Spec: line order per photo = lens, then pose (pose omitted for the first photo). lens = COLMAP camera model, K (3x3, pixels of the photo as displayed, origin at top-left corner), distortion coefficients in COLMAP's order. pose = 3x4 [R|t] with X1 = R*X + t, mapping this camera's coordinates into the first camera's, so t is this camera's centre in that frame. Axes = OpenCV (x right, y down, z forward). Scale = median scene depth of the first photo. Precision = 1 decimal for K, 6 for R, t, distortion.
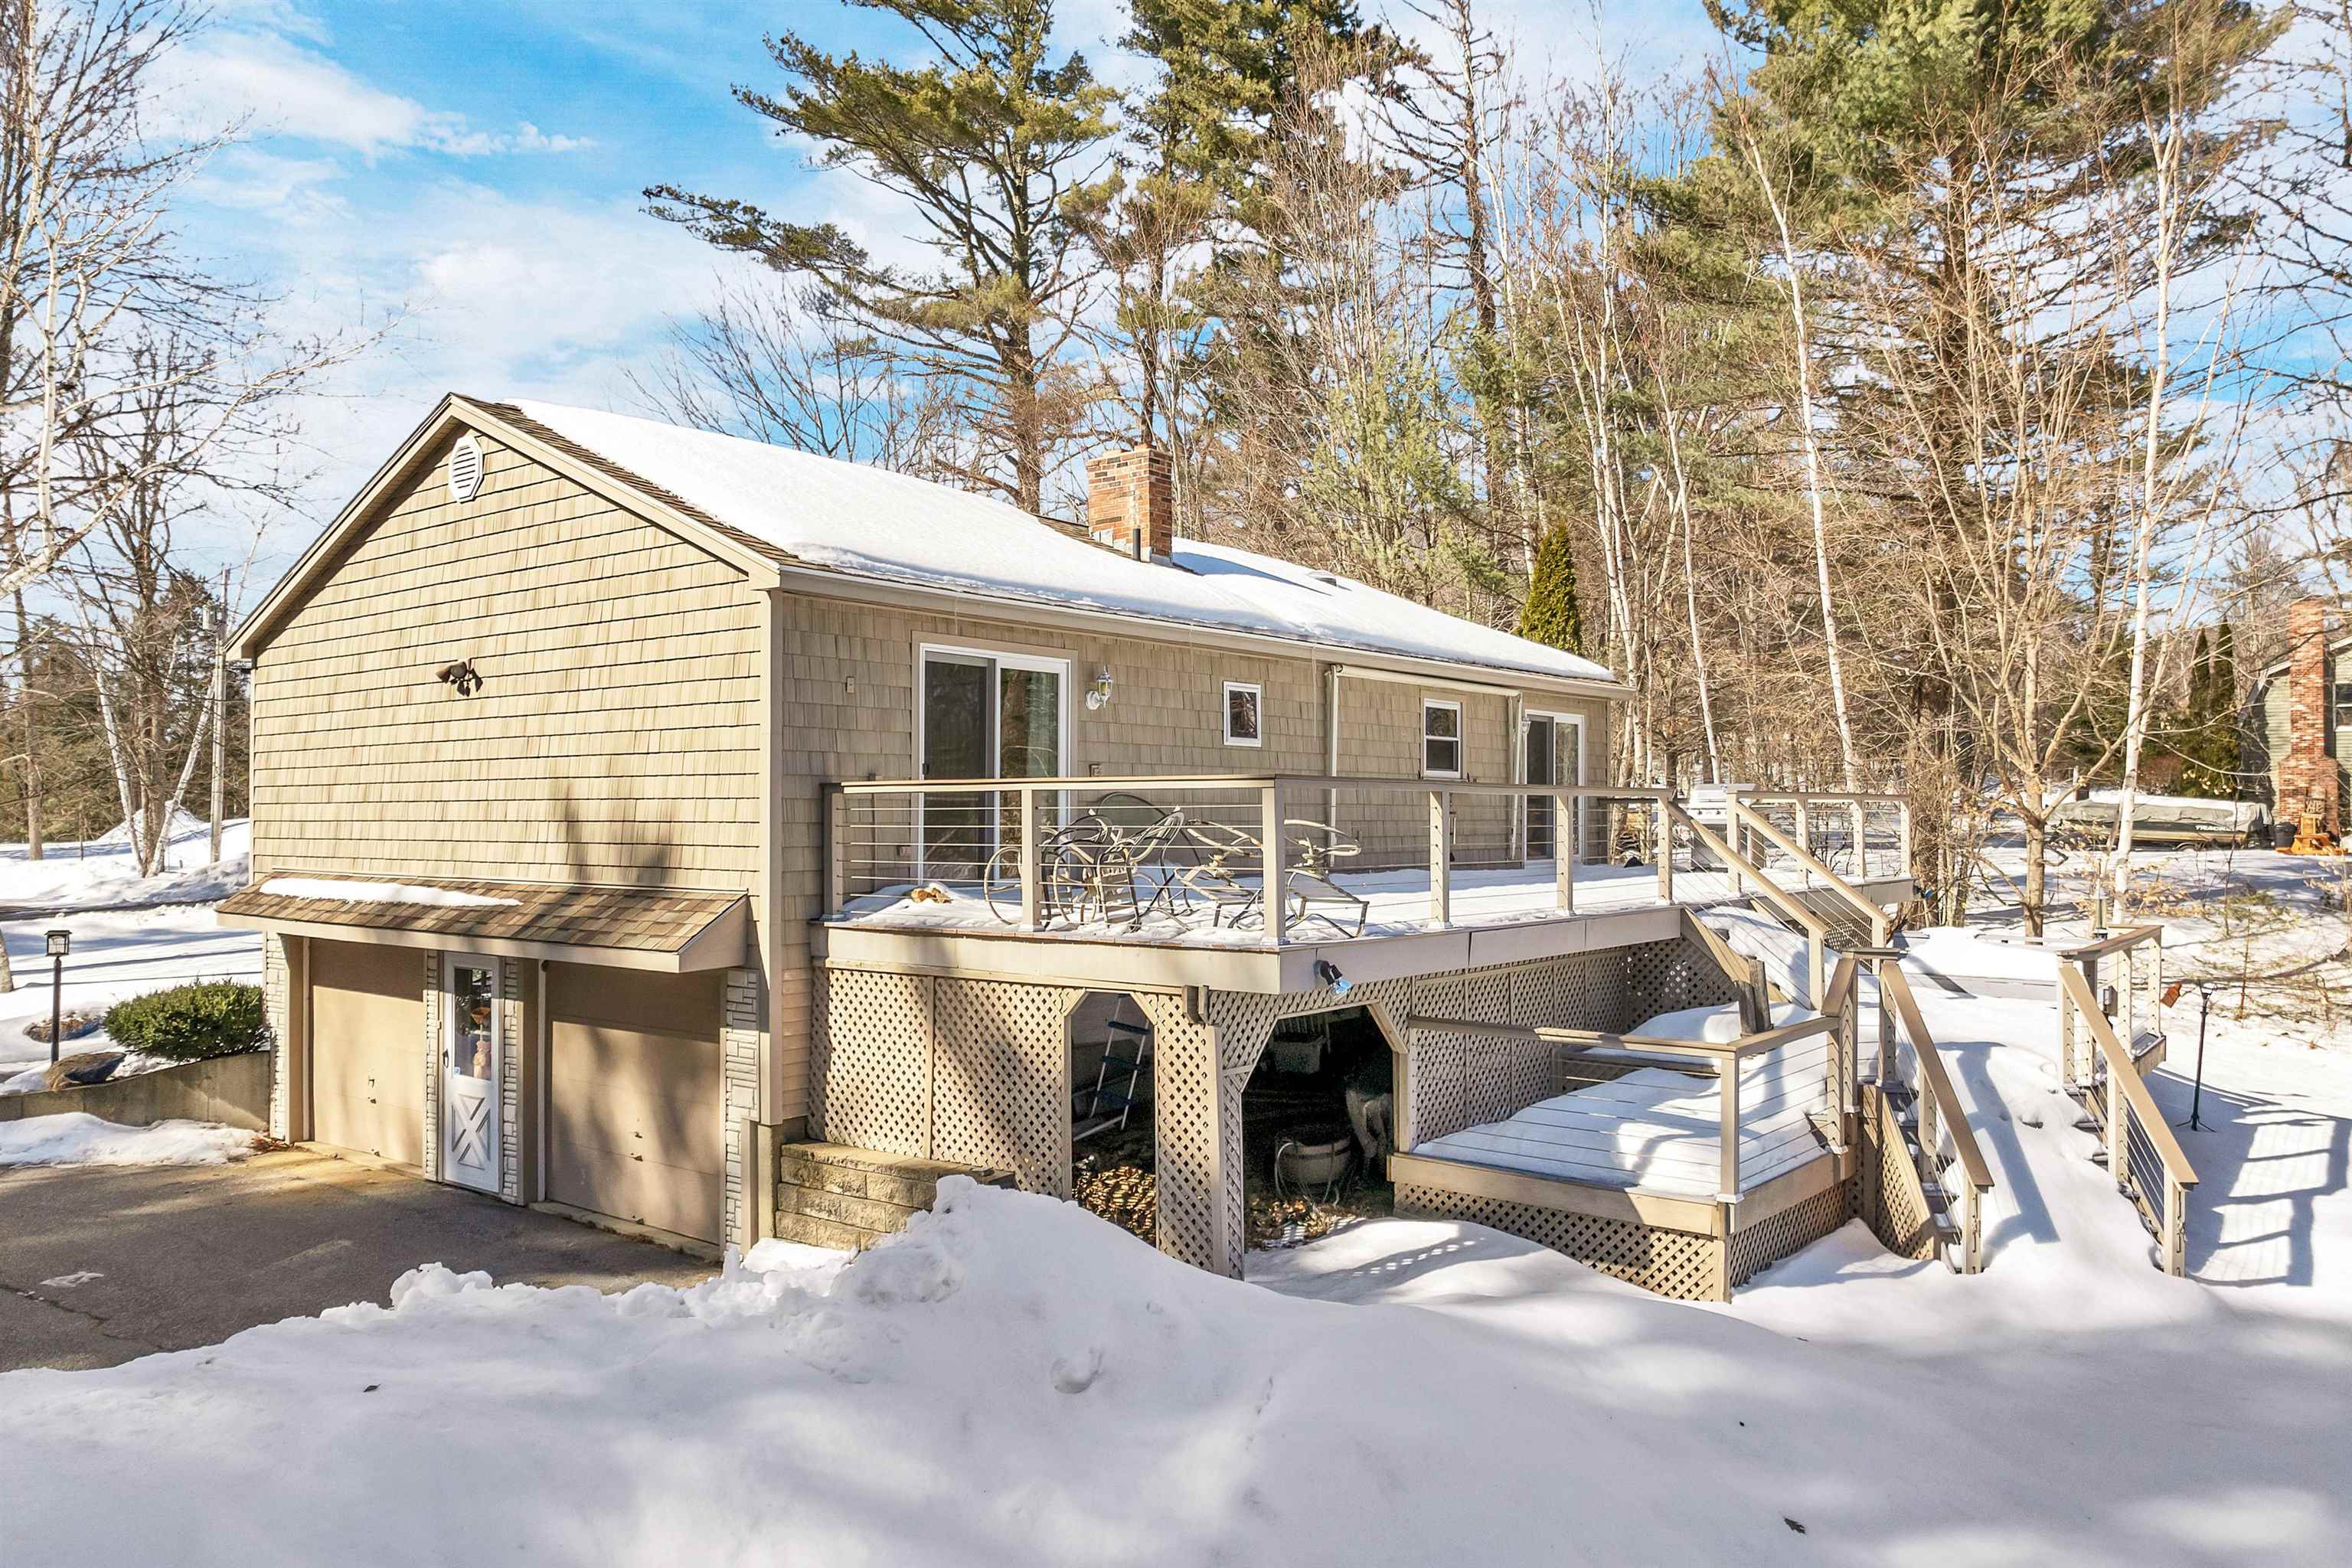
lens RADIAL K [[1716.2, 0, 1176.0], [0, 1716.2, 784.0], [0, 0, 1]] dist [-0.032066, -0.002200]
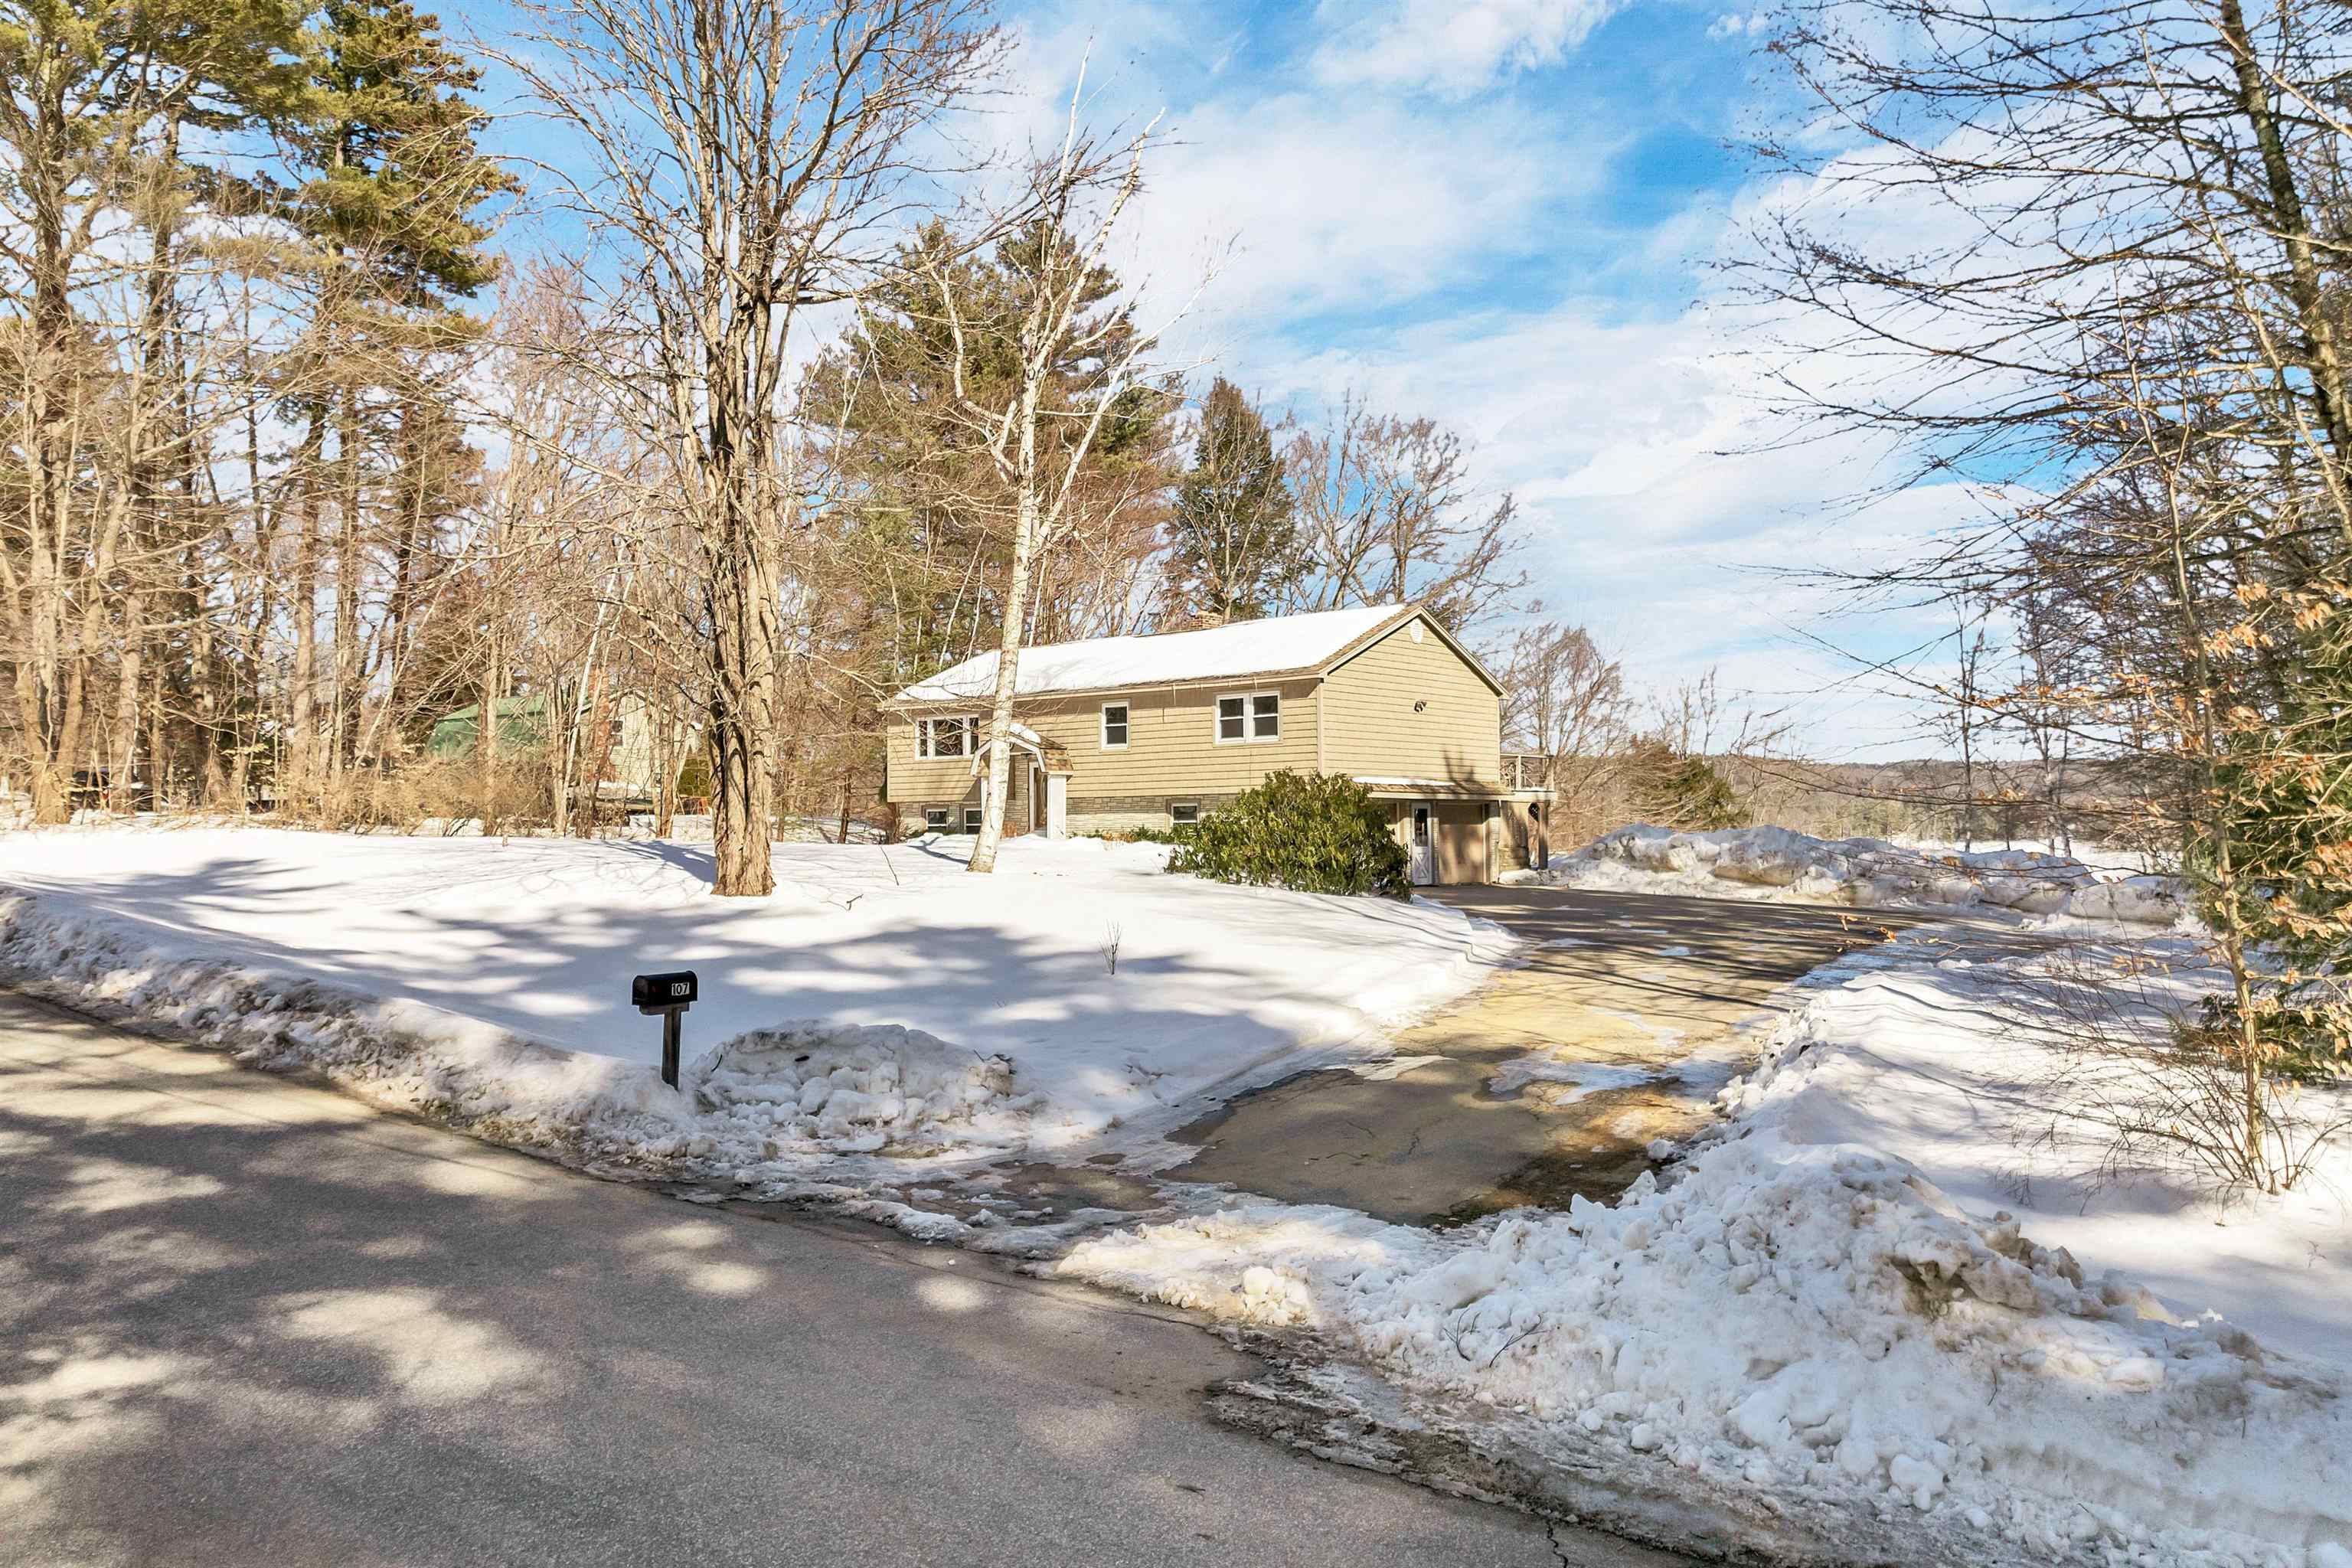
lens RADIAL K [[1716.2, 0, 1176.0], [0, 1716.2, 784.0], [0, 0, 1]] dist [-0.032066, -0.002200]
pose [[0.003089, 0.027530, 0.999616, -3.257753], [-0.014028, 0.999524, -0.027484, 0.150587], [-0.999897, -0.013938, 0.003474, 1.392529]]
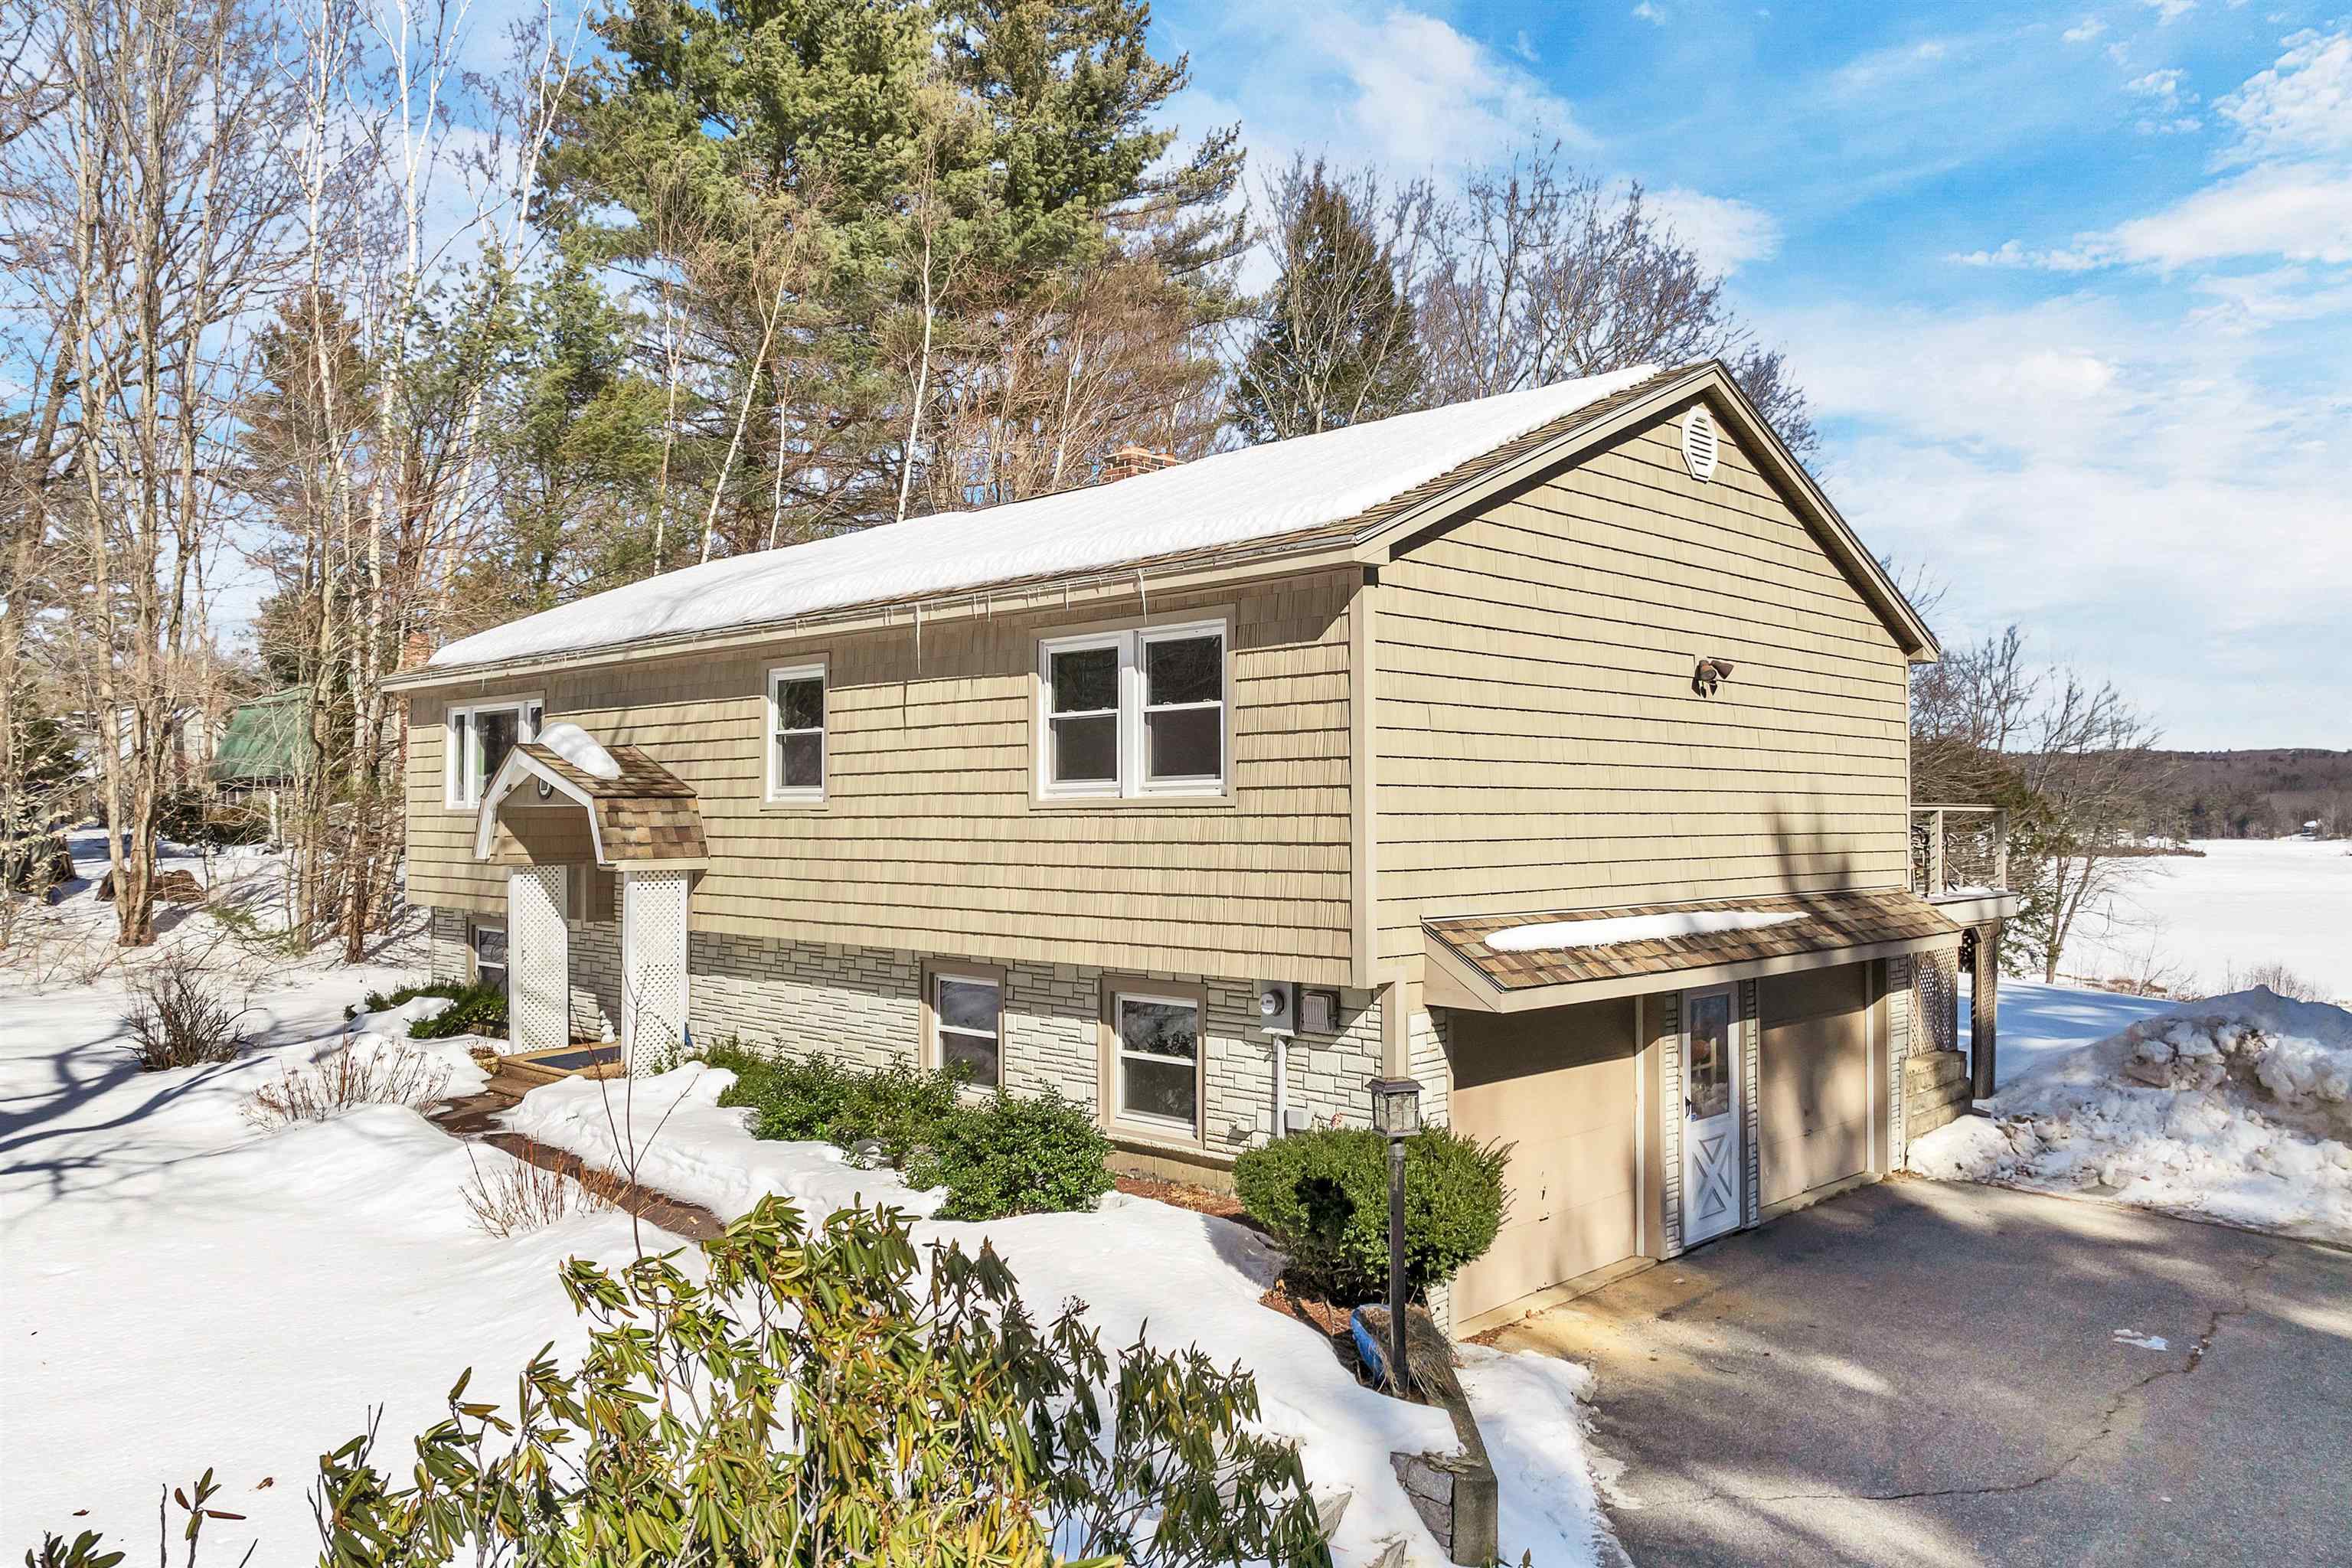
lens RADIAL K [[1742.8, 0, 1176.0], [0, 1742.8, 784.0], [0, 0, 1]] dist [-0.043969, -0.002953]
pose [[0.100833, 0.019109, 0.994720, -1.360892], [-0.023089, 0.999591, -0.016862, 0.016125], [-0.994635, -0.021267, 0.101233, 1.187141]]
